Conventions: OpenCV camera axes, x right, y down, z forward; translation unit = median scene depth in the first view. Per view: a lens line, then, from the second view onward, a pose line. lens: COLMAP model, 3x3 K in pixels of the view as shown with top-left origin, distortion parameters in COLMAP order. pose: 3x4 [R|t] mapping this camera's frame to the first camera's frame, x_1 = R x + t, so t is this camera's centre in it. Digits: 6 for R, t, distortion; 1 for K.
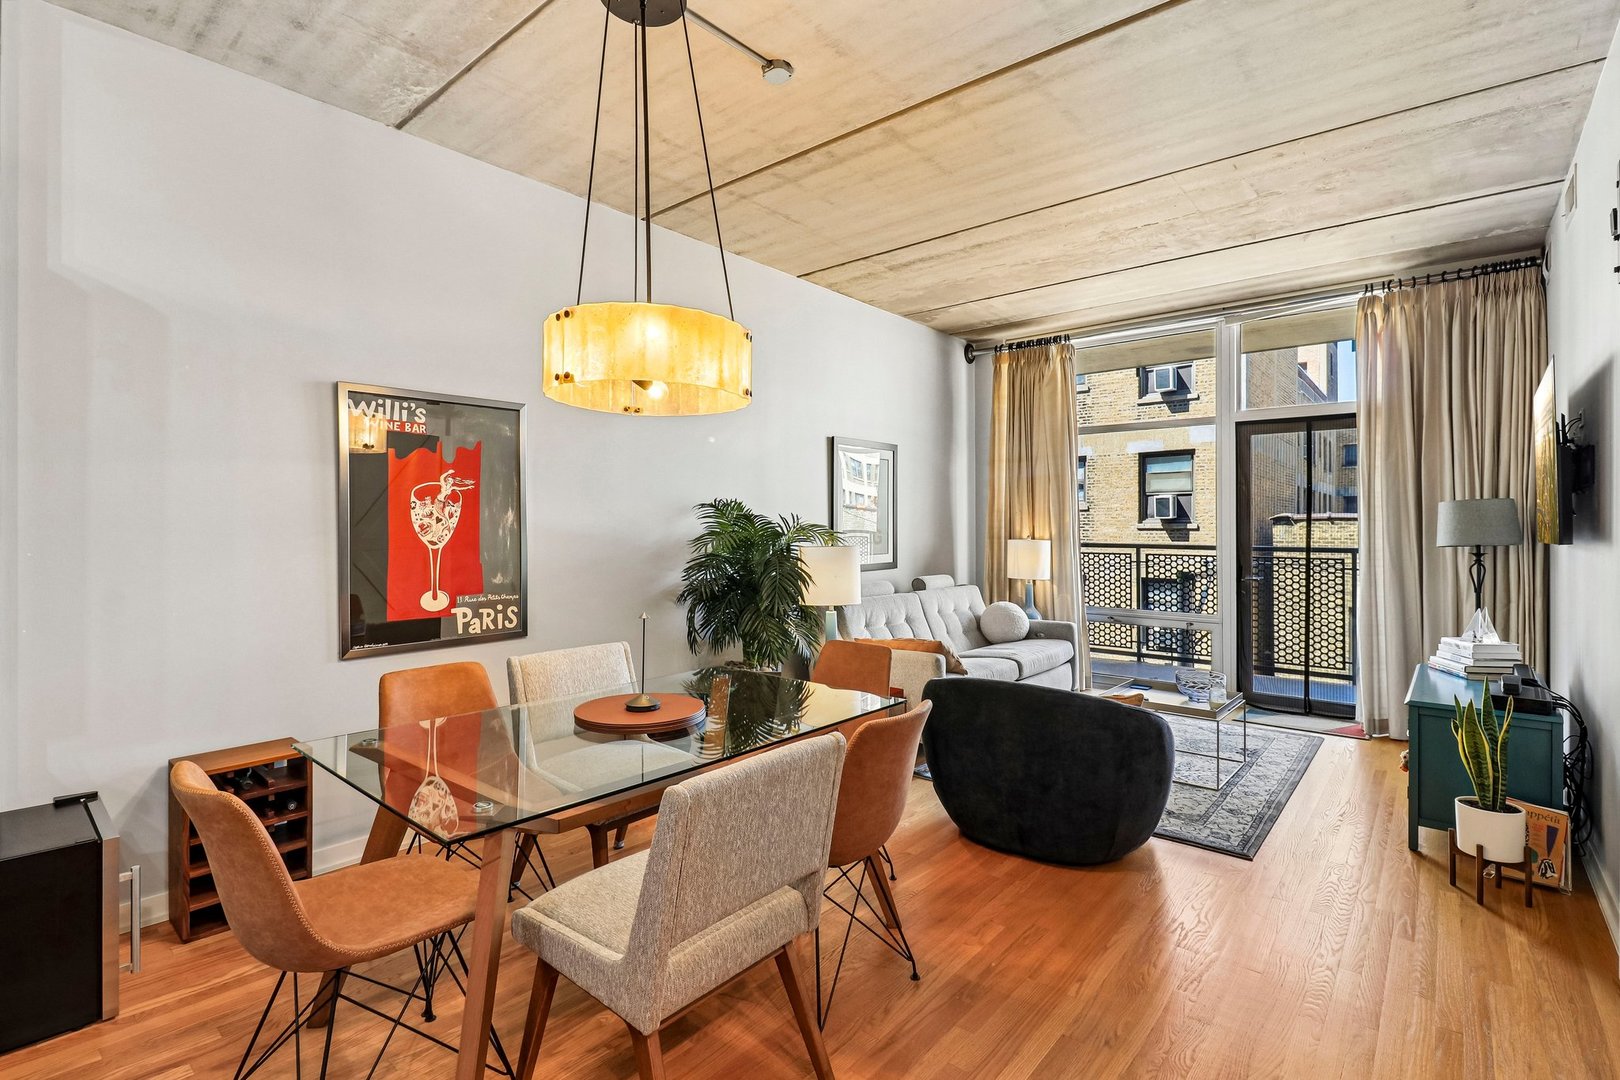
lens RADIAL K [[753.8, 0, 810.7], [0, 753.8, 524.2], [0, 0, 1]] dist [0.043248, 0.000082]
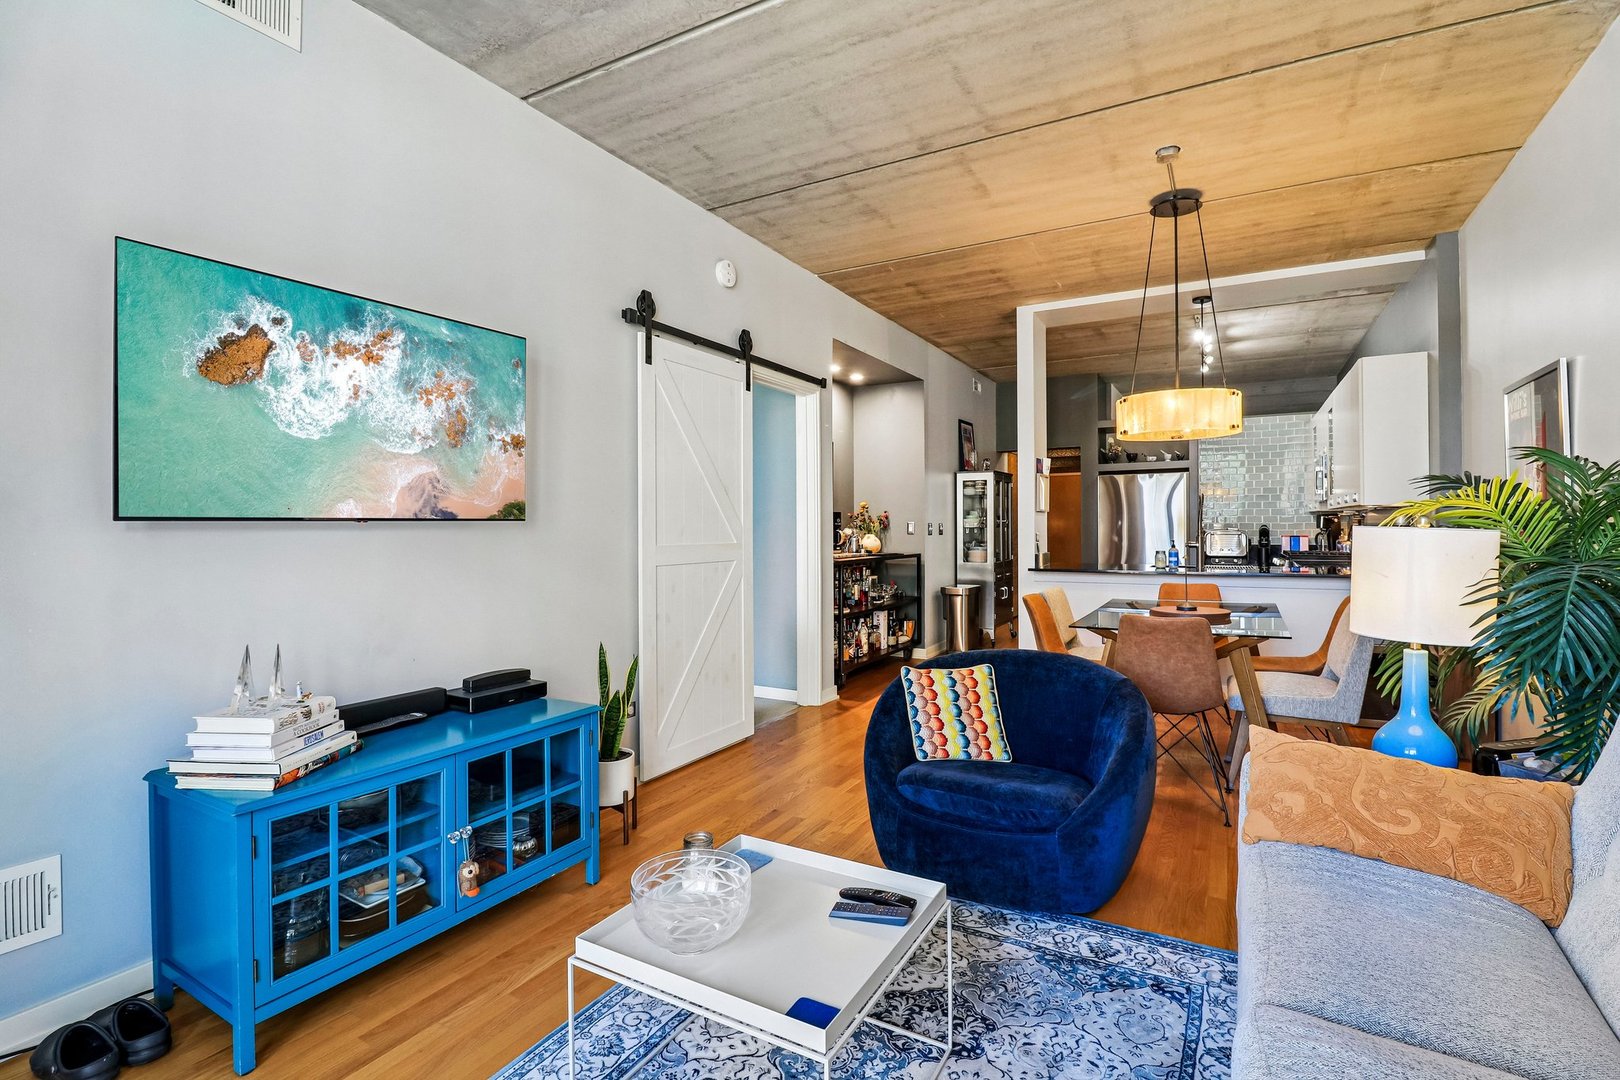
lens RADIAL K [[753.8, 0, 810.7], [0, 753.8, 524.2], [0, 0, 1]] dist [0.043248, 0.000082]
pose [[-0.982304, 0.001143, -0.187290, 0.365001], [0.001236, 0.999999, -0.000378, 0.017215], [0.187289, -0.000602, -0.982305, 0.984621]]
